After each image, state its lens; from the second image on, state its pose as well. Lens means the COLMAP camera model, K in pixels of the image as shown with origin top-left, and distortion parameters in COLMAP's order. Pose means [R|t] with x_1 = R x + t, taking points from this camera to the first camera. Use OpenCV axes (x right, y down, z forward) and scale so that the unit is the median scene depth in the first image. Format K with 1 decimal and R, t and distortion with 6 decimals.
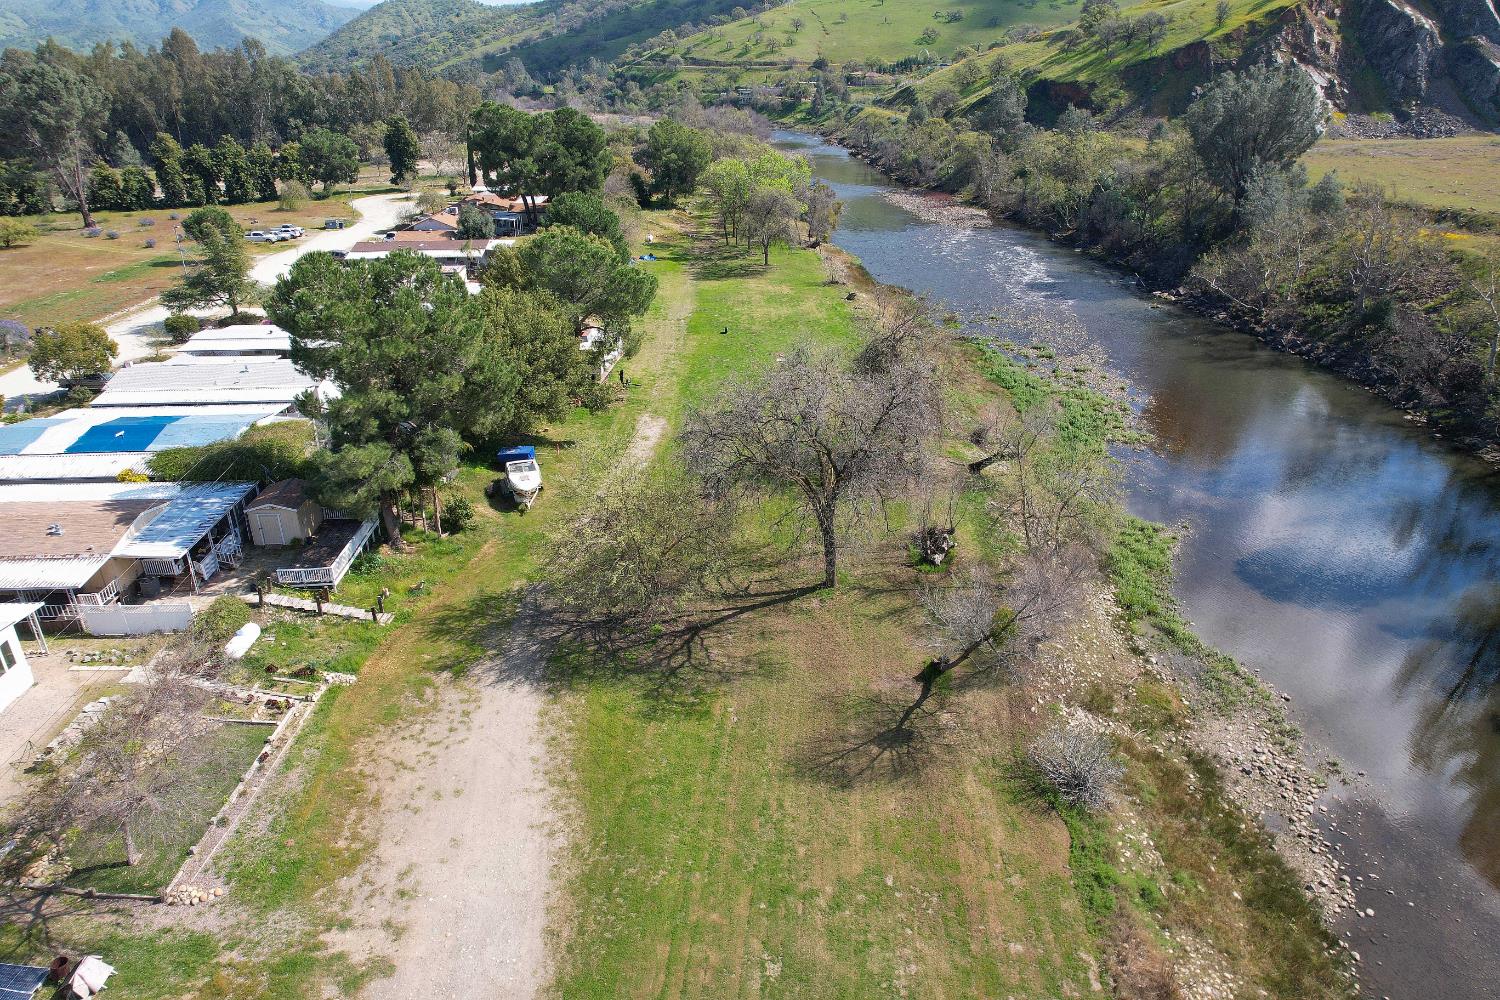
lens RADIAL K [[956.7, 0, 749.7], [0, 956.7, 497.0], [0, 0, 1]] dist [-0.074892, 0.071453]
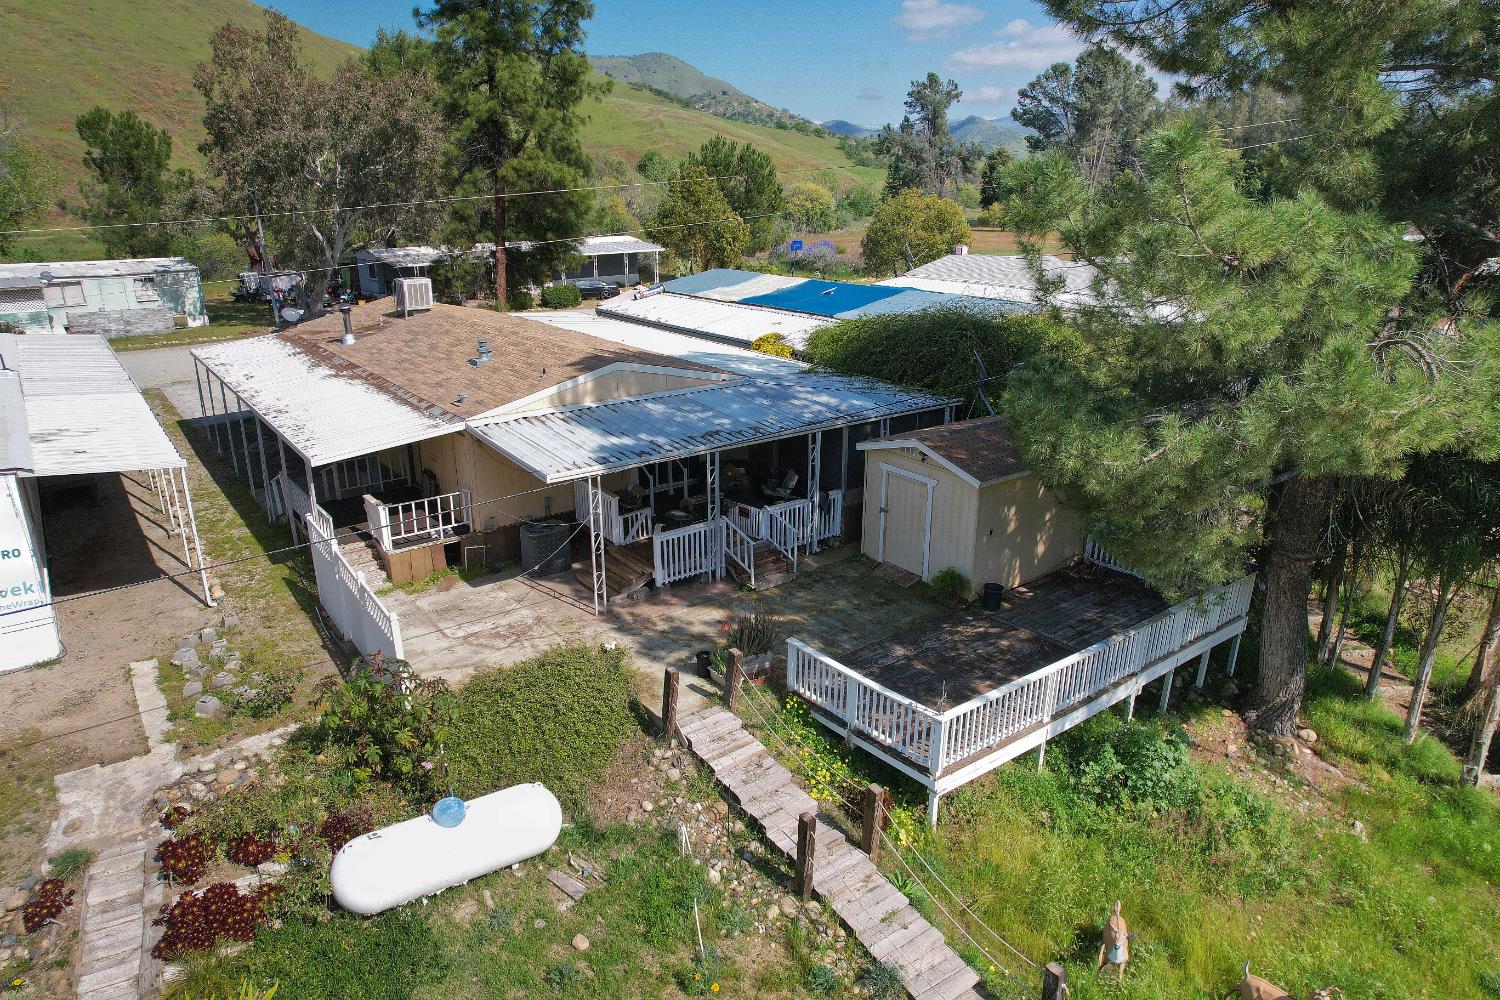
lens RADIAL K [[956.7, 0, 749.7], [0, 956.7, 497.0], [0, 0, 1]] dist [-0.074892, 0.071453]
pose [[0.553989, 0.256625, -0.791985, -0.306502], [-0.340453, 0.937958, 0.065780, 0.025044], [0.759729, 0.233192, 0.606987, 0.834136]]
